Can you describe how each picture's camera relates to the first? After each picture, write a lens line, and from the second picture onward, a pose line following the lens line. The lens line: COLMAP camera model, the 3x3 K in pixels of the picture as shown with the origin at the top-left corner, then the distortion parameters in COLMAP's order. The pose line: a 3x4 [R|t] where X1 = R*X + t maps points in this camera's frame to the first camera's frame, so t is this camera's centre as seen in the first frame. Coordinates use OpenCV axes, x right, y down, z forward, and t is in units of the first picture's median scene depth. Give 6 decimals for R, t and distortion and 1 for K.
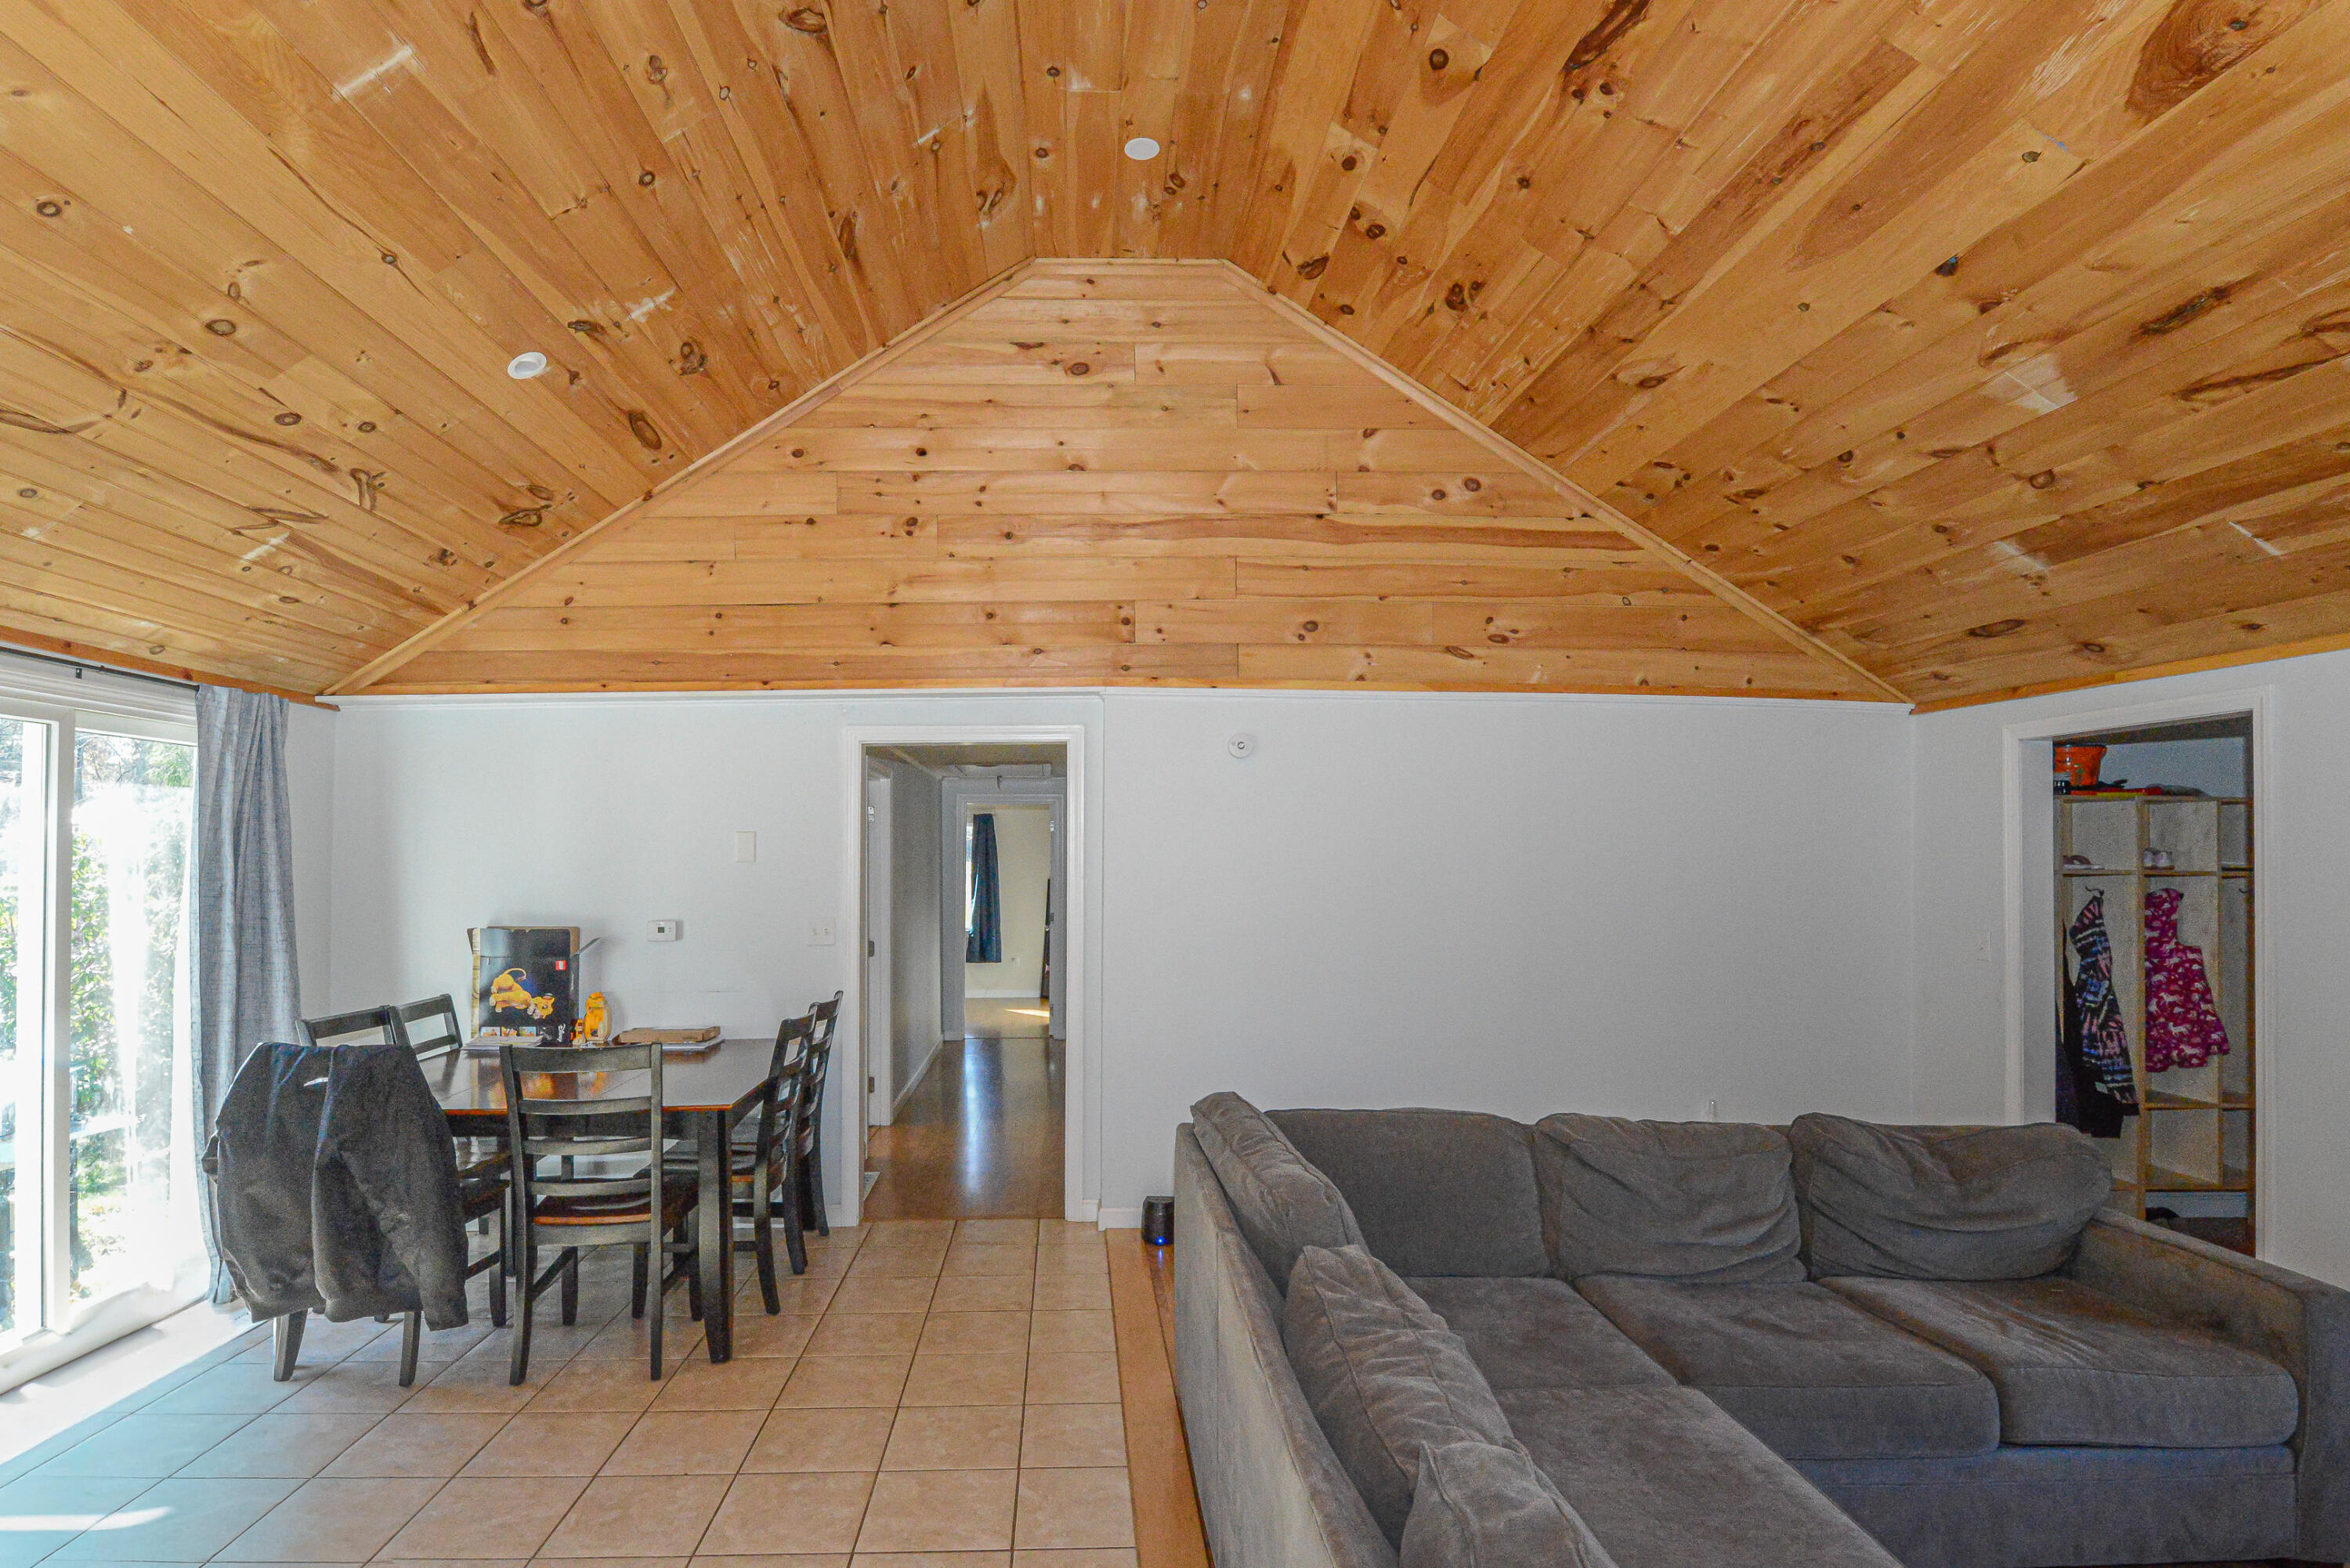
lens RADIAL K [[1171.1, 0, 1160.2], [0, 1171.1, 841.3], [0, 0, 1]] dist [-0.000339, 0.000070]
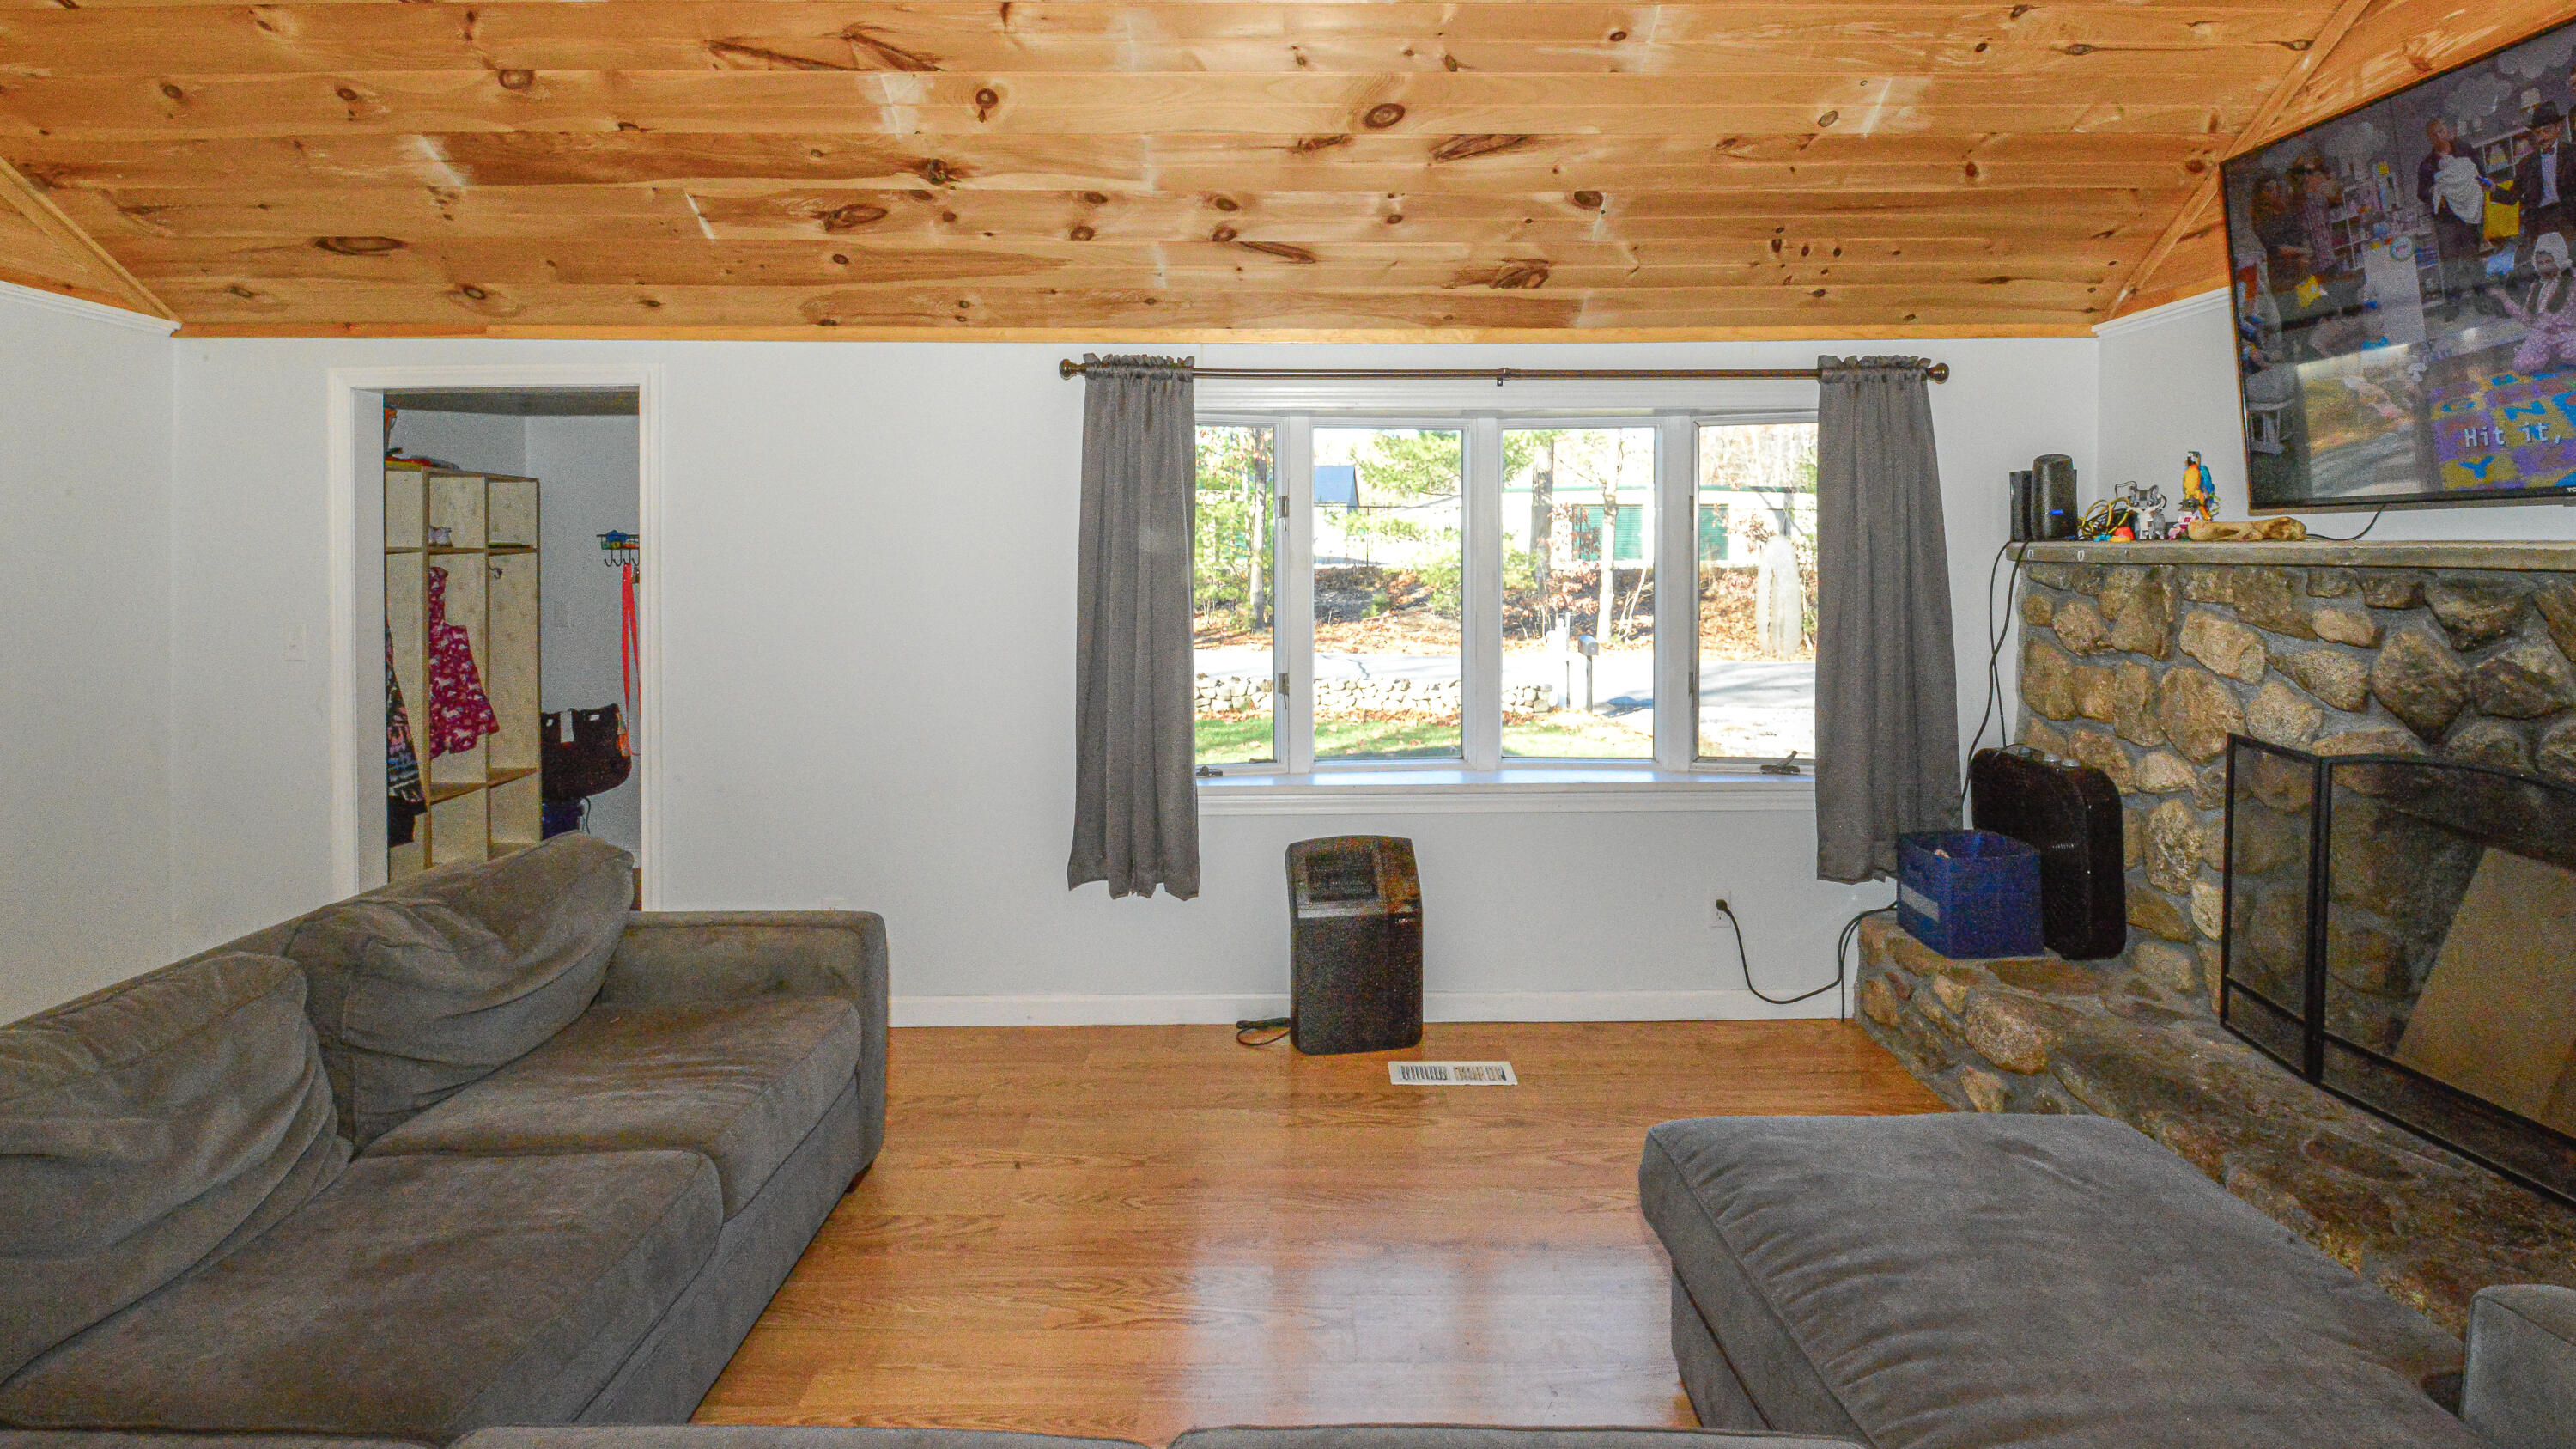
lens RADIAL K [[1165.7, 0, 1287.3], [0, 1165.7, 567.2], [0, 0, 1]] dist [-0.035664, -0.000947]
pose [[0.045143, -0.018980, 0.998800, -0.032669], [-0.013648, 0.999714, 0.019614, 0.013282], [-0.998887, -0.014517, 0.044871, 0.281427]]
